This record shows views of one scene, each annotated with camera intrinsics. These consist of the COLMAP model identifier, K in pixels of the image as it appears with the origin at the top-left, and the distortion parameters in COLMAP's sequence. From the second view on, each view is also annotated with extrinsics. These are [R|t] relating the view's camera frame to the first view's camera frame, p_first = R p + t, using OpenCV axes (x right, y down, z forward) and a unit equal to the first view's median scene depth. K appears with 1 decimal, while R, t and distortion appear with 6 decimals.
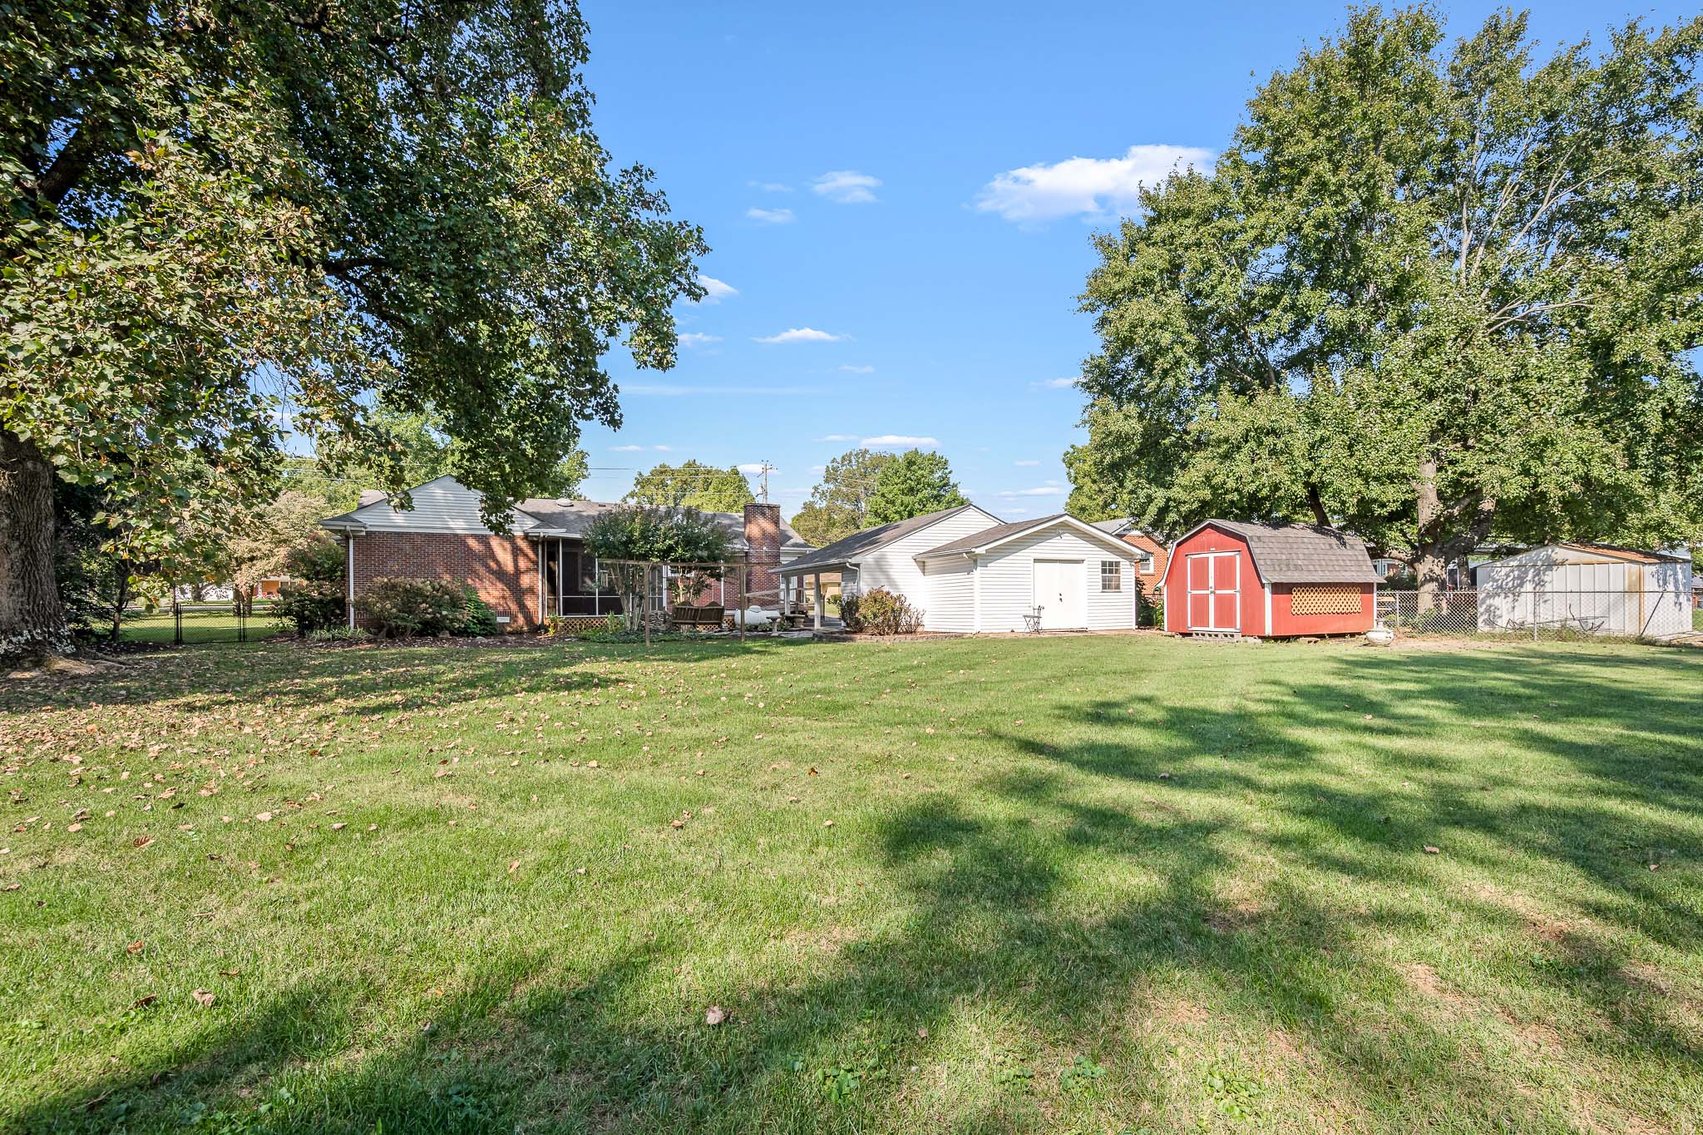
lens RADIAL K [[794.1, 0, 823.1], [0, 794.1, 575.1], [0, 0, 1]] dist [-0.012830, -0.000418]
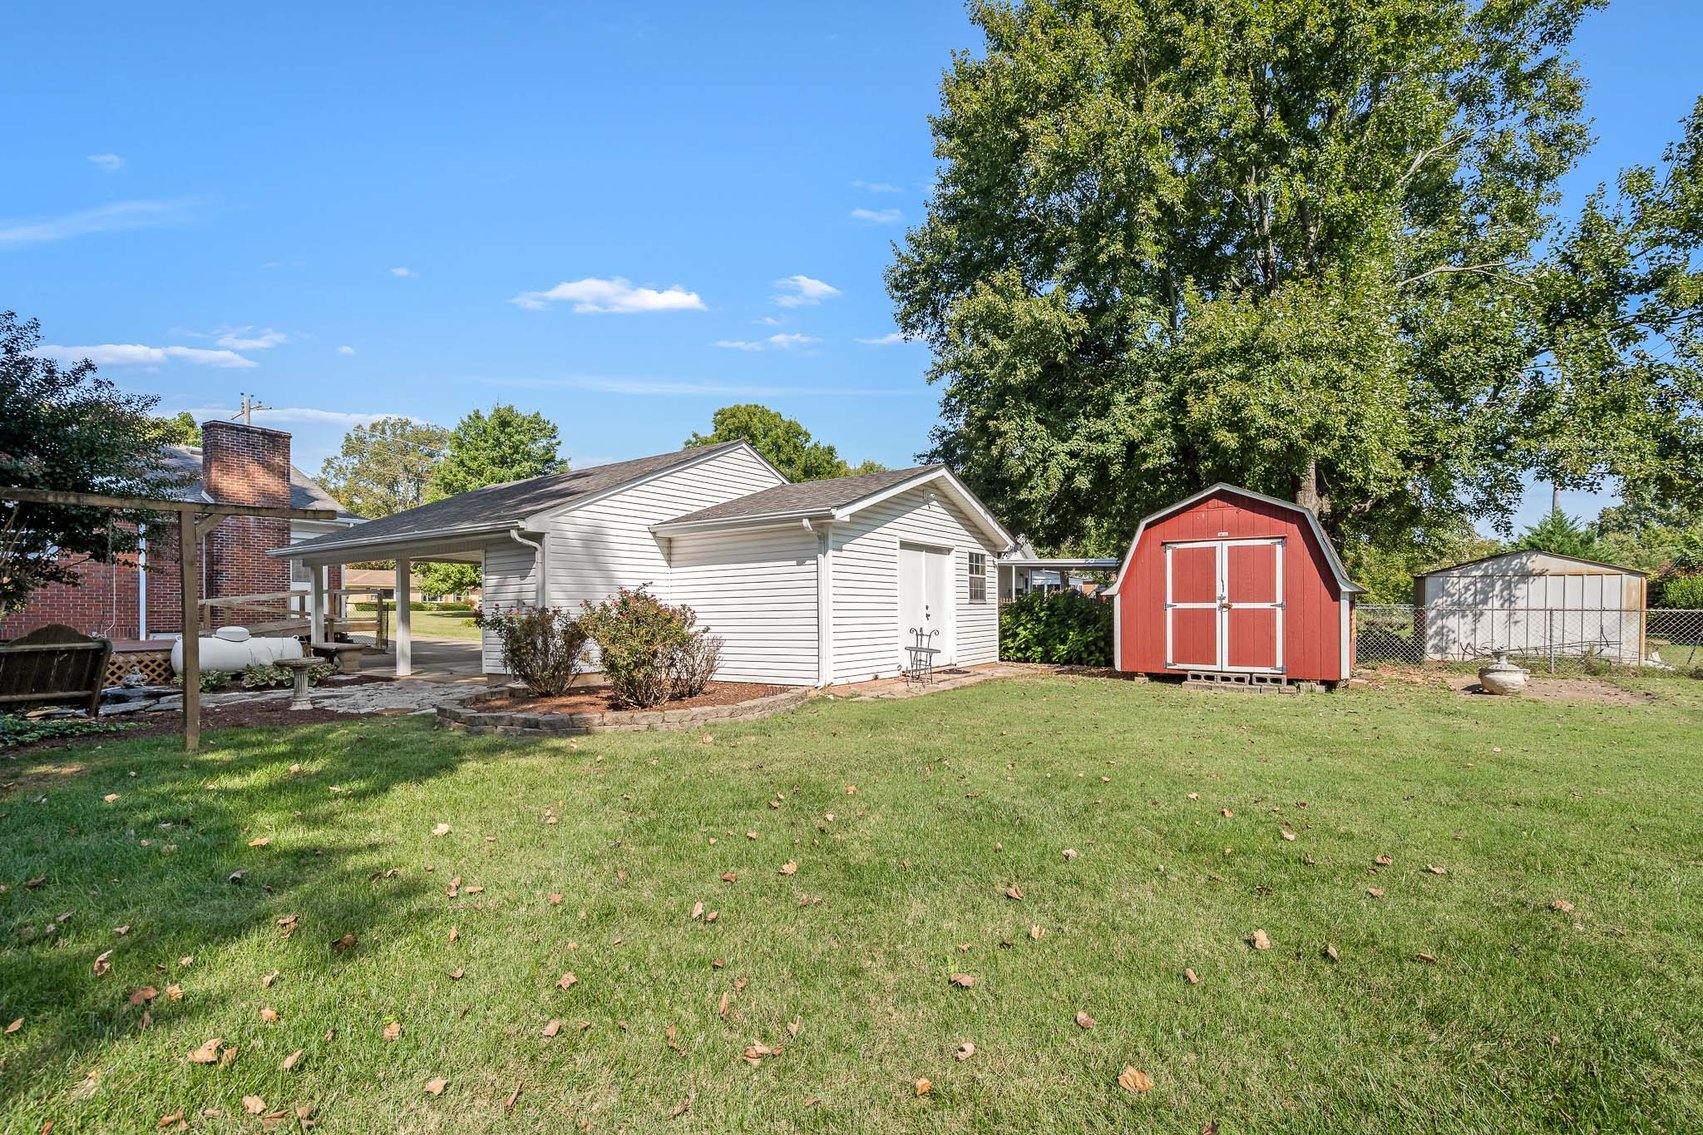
lens RADIAL K [[770.6, 0, 850.0], [0, 770.6, 610.9], [0, 0, 1]] dist [0.001886, 0.000271]
pose [[0.829807, 0.004440, 0.558032, -0.059980], [-0.023551, 0.999356, 0.027070, 0.015001], [-0.557553, -0.035605, 0.829378, 0.639514]]
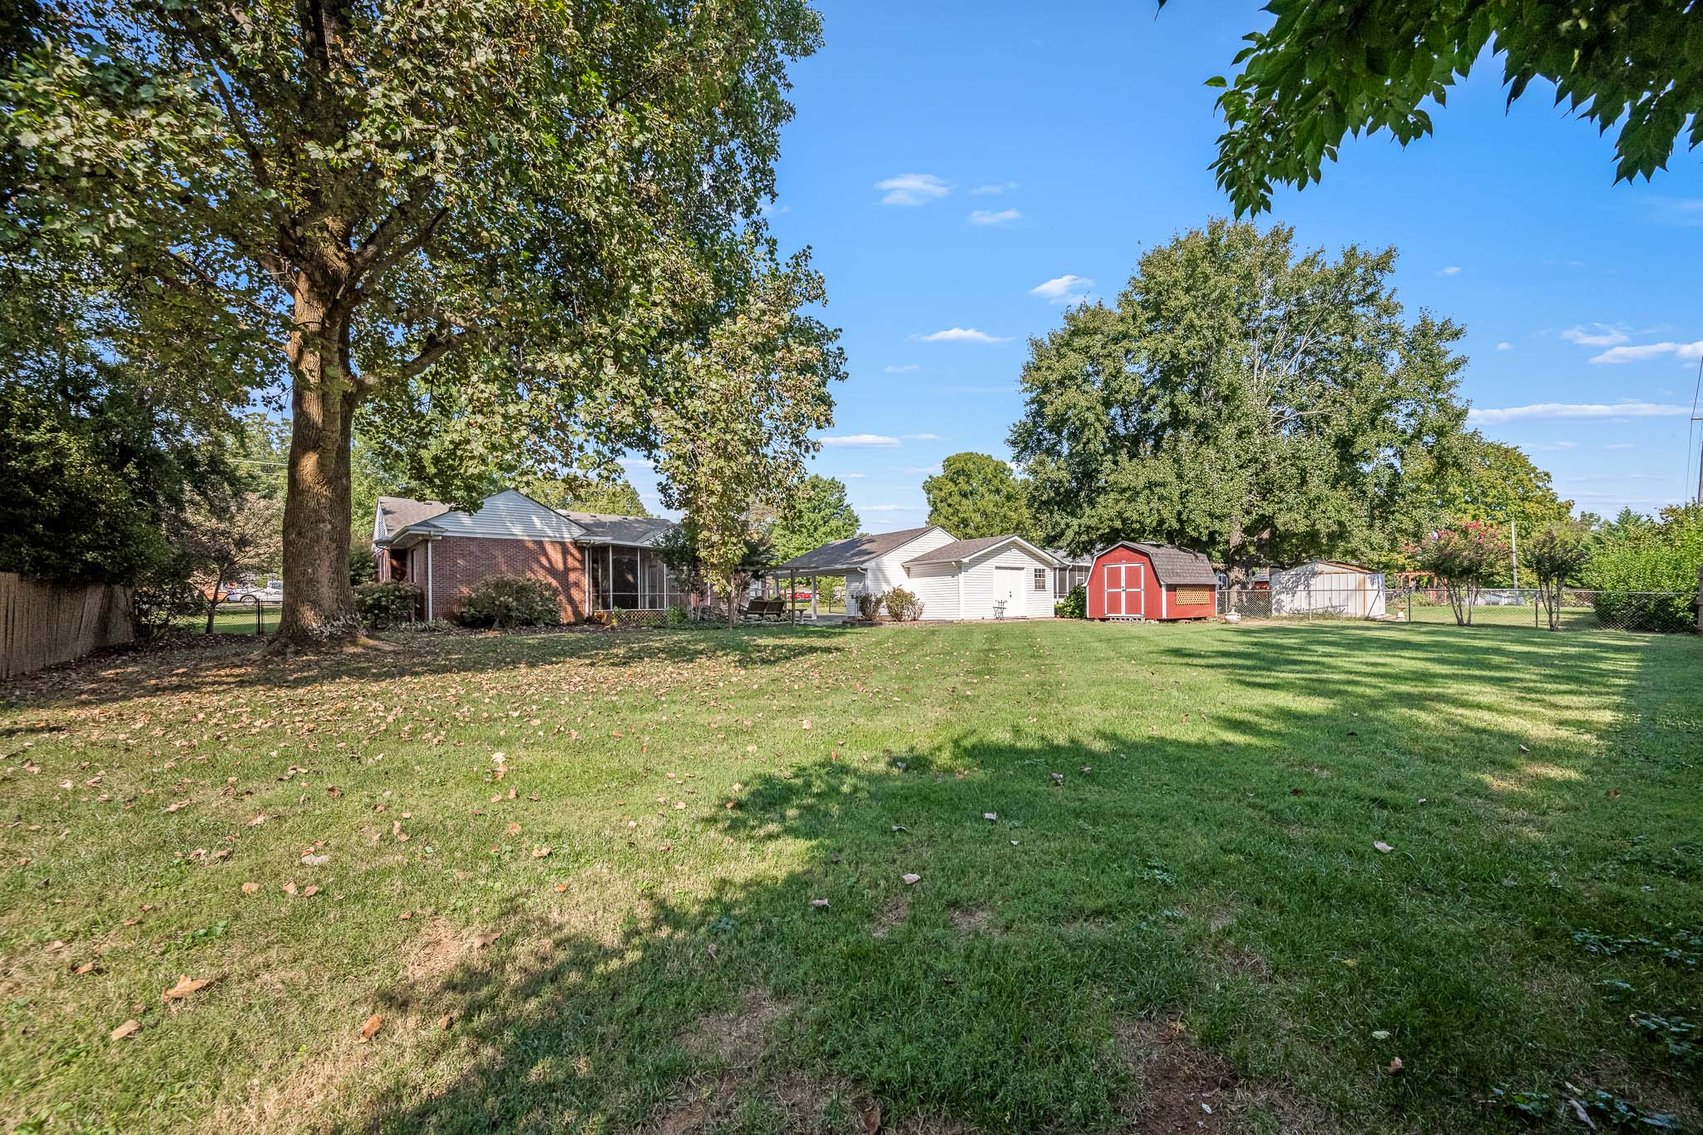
lens RADIAL K [[696.1, 0, 844.1], [0, 696.1, 566.8], [0, 0, 1]] dist [-0.001530, -0.000132]
pose [[0.967189, 0.010642, 0.253834, -0.331416], [-0.006431, 0.999828, -0.017414, 0.003304], [-0.253975, 0.015210, 0.967091, -0.127242]]
